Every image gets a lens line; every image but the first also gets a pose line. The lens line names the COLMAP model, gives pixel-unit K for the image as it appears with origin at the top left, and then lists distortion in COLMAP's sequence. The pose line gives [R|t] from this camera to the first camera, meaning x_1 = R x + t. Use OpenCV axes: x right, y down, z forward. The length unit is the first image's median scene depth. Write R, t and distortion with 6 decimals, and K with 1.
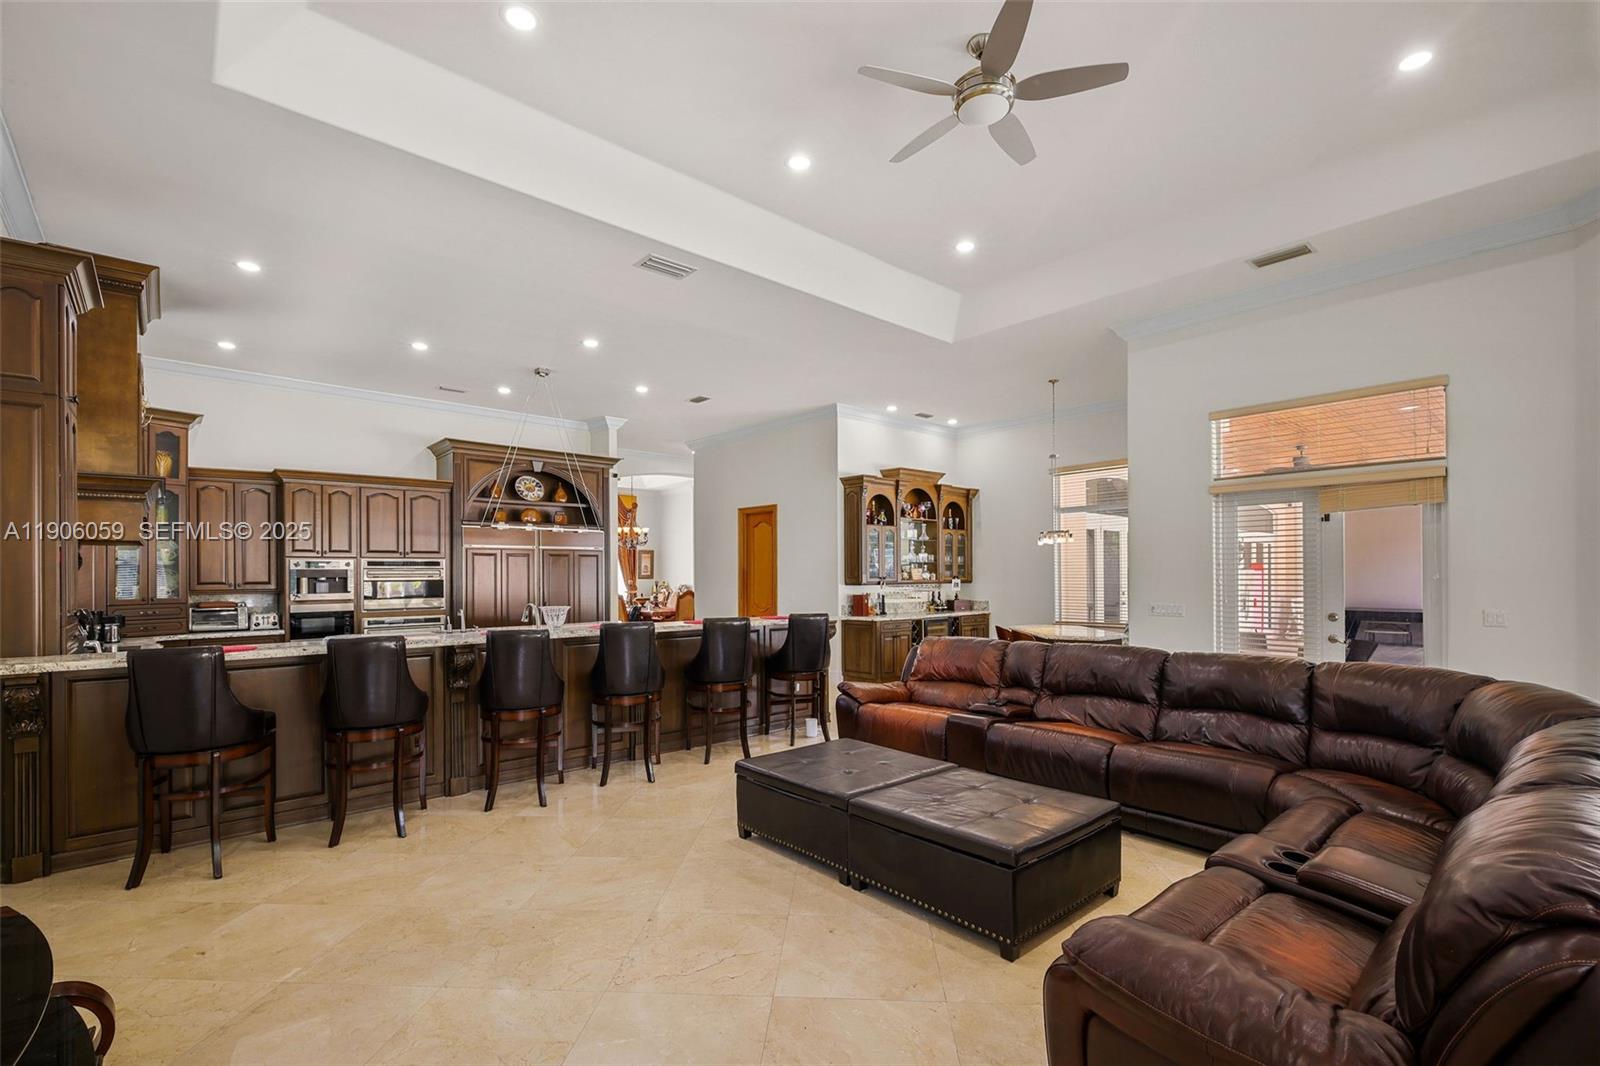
lens RADIAL K [[693.7, 0, 795.5], [0, 693.7, 575.1], [0, 0, 1]] dist [0.001986, -0.000491]
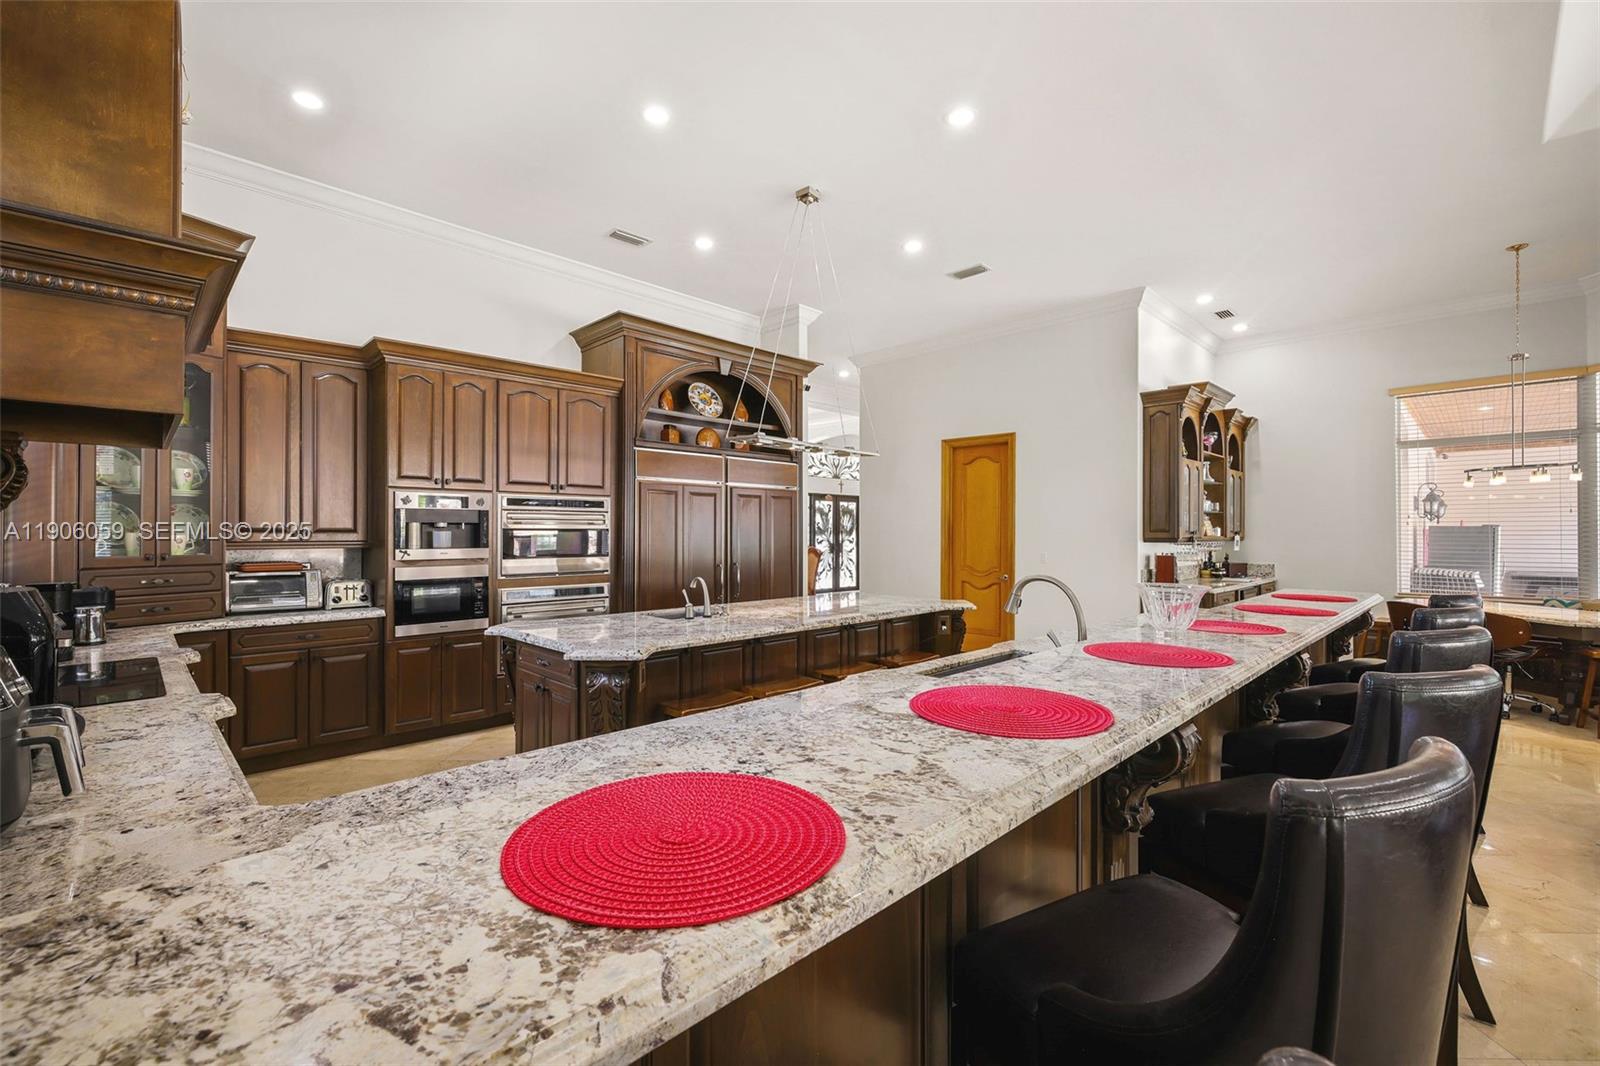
lens RADIAL K [[693.7, 0, 814.2], [0, 693.7, 533.0], [0, 0, 1]] dist [0.001986, -0.000491]
pose [[0.999074, 0.008875, 0.042092, -0.377804], [-0.008911, 0.999960, 0.000674, 0.009131], [-0.042084, -0.001049, 0.999114, 0.372382]]
